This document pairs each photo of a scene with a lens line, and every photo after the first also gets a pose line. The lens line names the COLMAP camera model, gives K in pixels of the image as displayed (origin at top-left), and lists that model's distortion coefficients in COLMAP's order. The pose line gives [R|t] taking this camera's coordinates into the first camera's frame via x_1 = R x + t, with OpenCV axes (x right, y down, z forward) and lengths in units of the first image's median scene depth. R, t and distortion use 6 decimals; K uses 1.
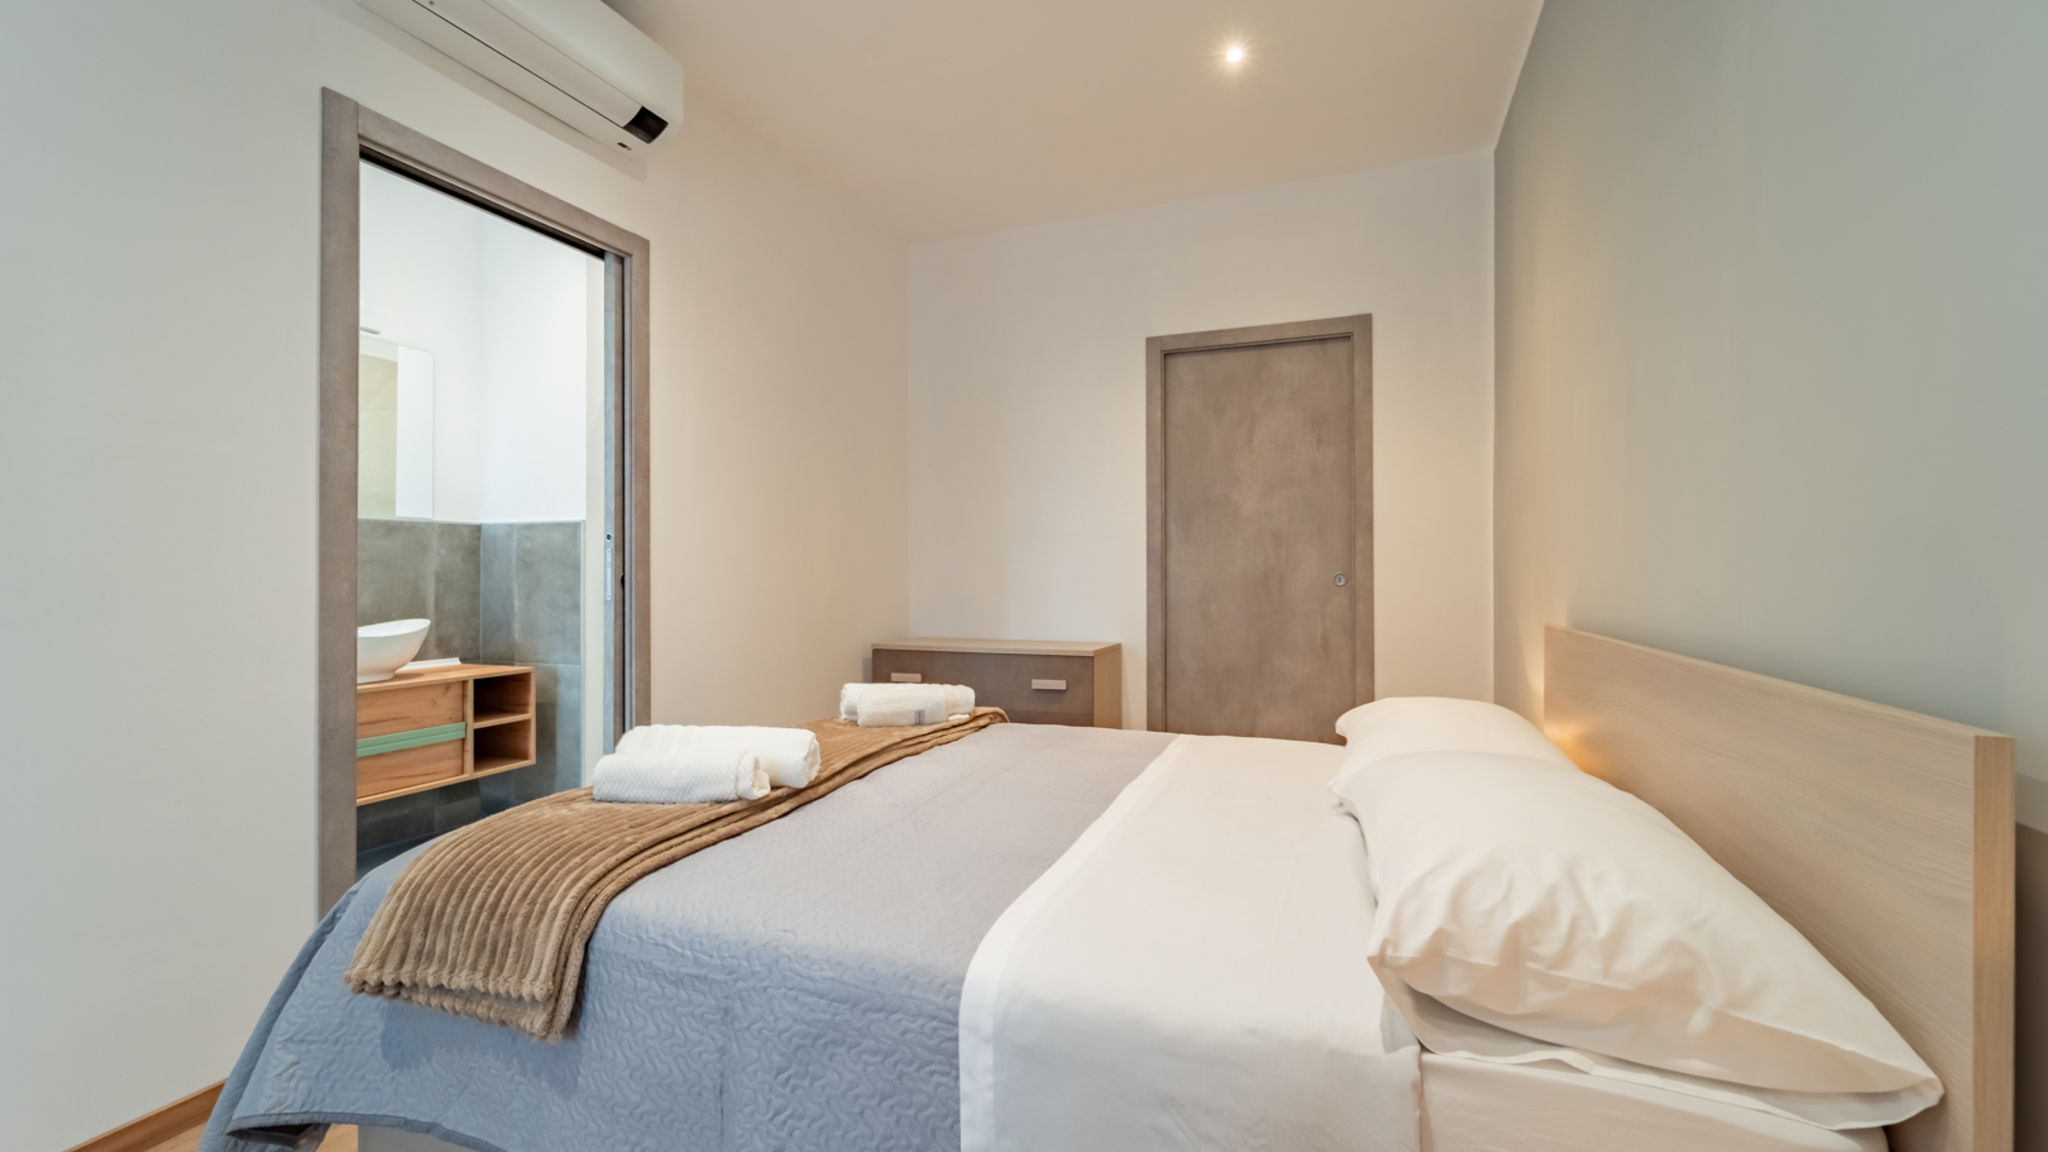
lens RADIAL K [[831.4, 0, 1019.8], [0, 831.4, 567.2], [0, 0, 1]] dist [-0.000764, -0.000576]
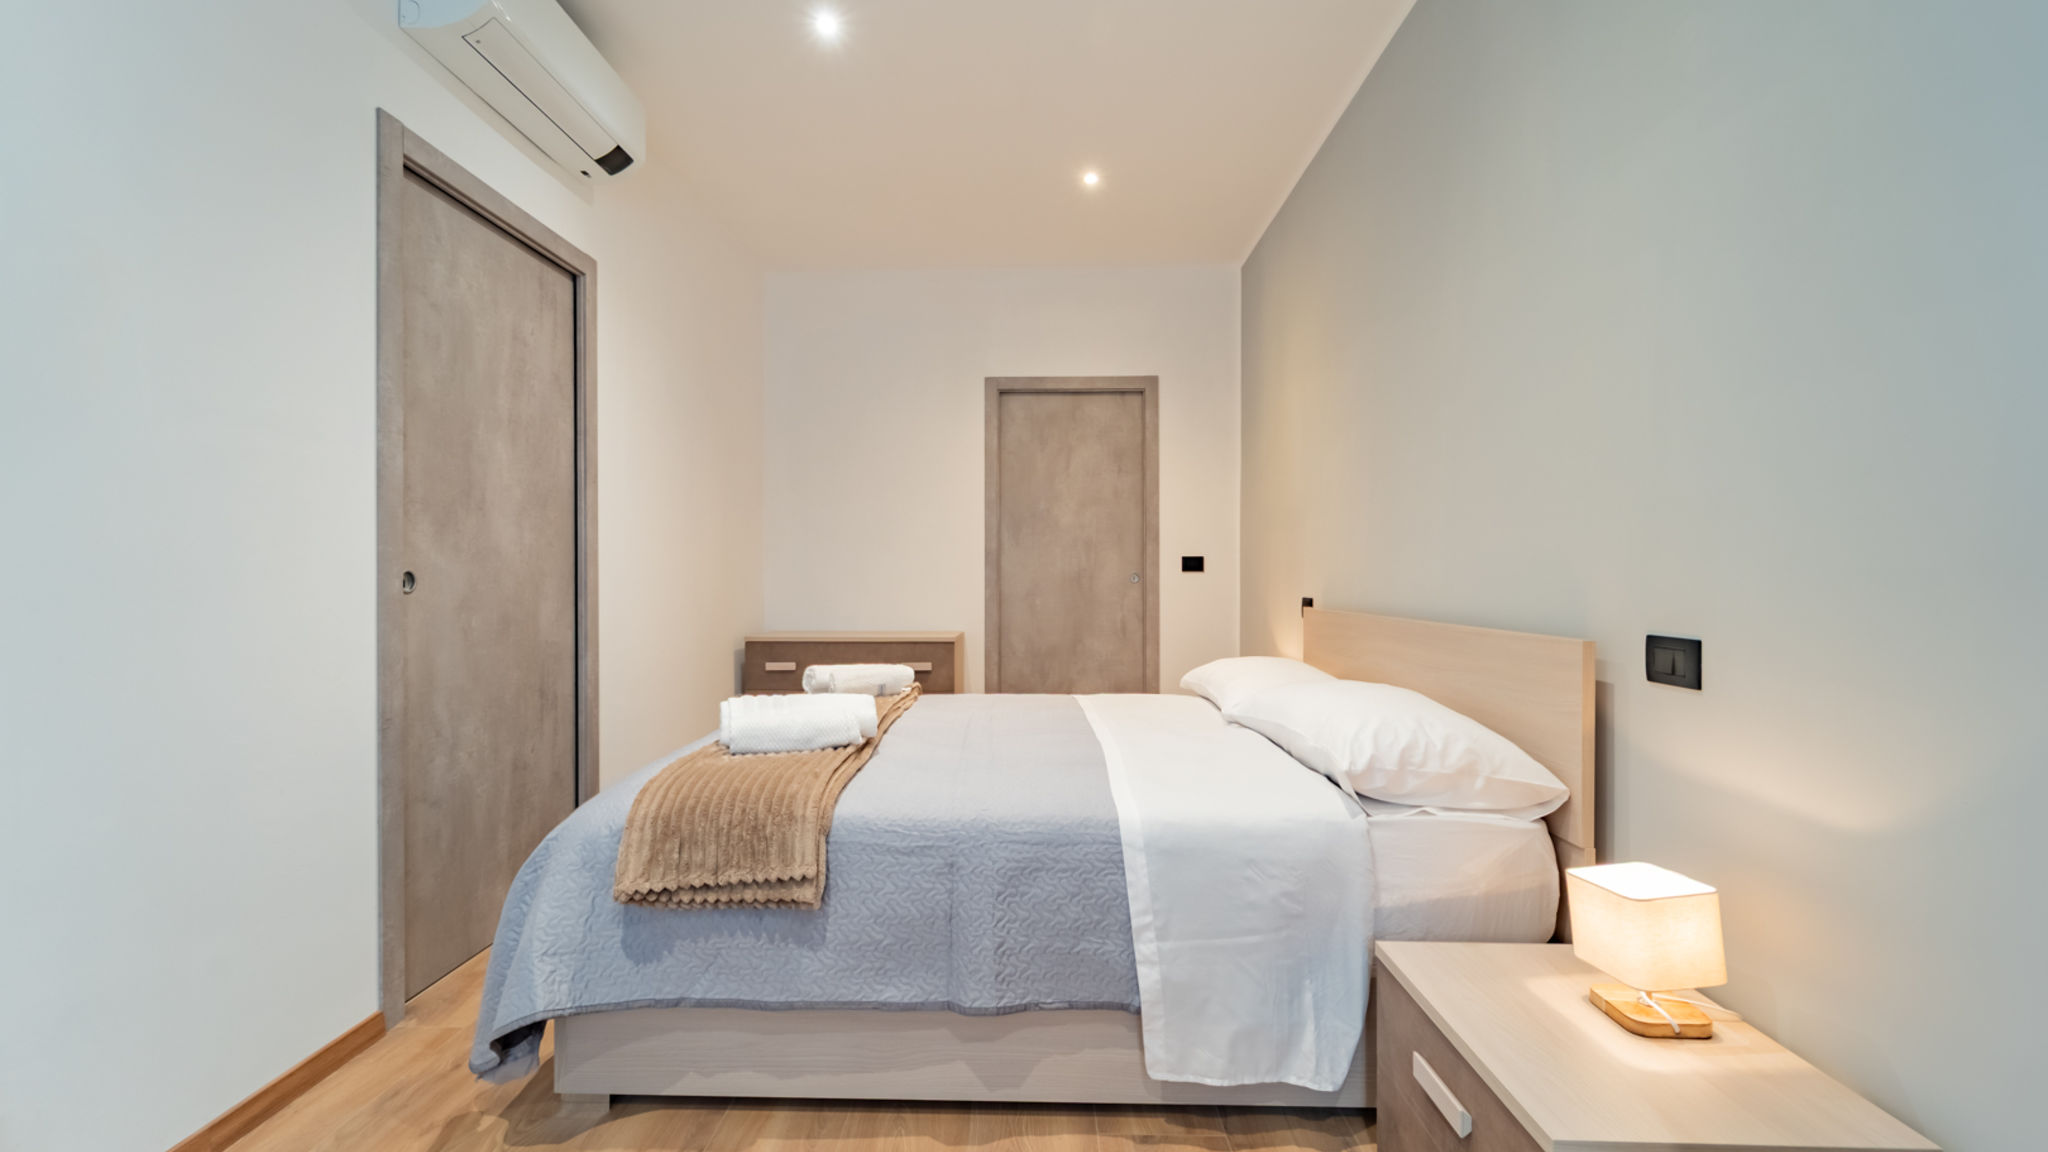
lens RADIAL K [[793.5, 0, 1015.9], [0, 793.5, 572.0], [0, 0, 1]] dist [0.000708, 0.000143]
pose [[0.942542, 0.002767, 0.334076, -0.509680], [-0.005154, 0.999967, 0.006258, -0.002858], [-0.334047, -0.007621, 0.942526, -0.270318]]
